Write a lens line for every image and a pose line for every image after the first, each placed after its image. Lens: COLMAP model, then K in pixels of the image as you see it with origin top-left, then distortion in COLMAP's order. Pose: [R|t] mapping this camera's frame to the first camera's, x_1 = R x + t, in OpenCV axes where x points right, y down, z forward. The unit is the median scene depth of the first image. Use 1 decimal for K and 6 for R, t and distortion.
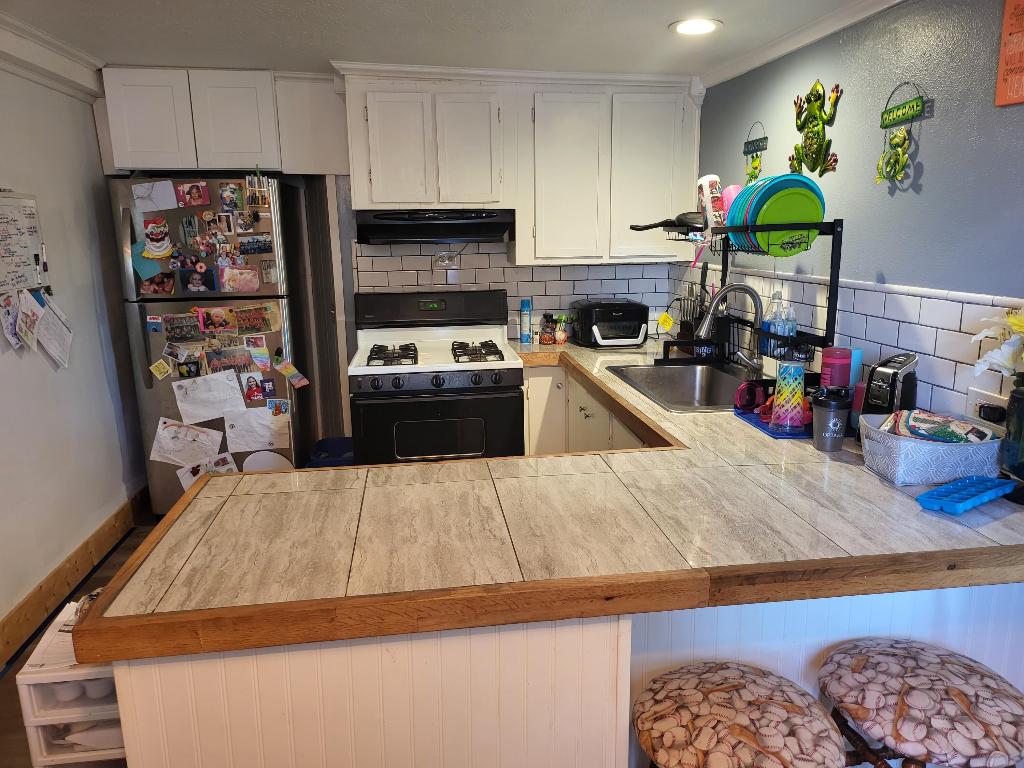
lens RADIAL K [[717.5, 0, 507.0], [0, 717.5, 384.9], [0, 0, 1]] dist [0.058295, -0.055593]
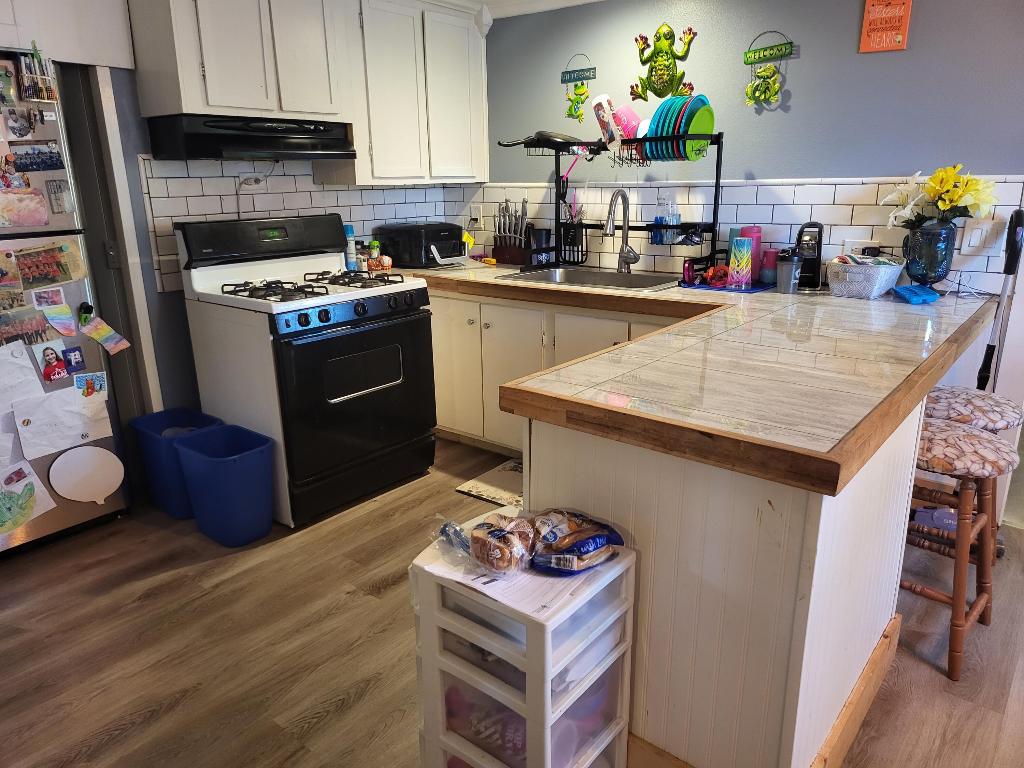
lens RADIAL K [[717.5, 0, 492.0], [0, 717.5, 387.5], [0, 0, 1]] dist [0.058295, -0.055593]
pose [[0.738675, -0.188484, 0.647173, -0.524154], [0.150720, 0.981985, 0.113966, 0.012033], [-0.656996, 0.013358, 0.753776, 0.176592]]
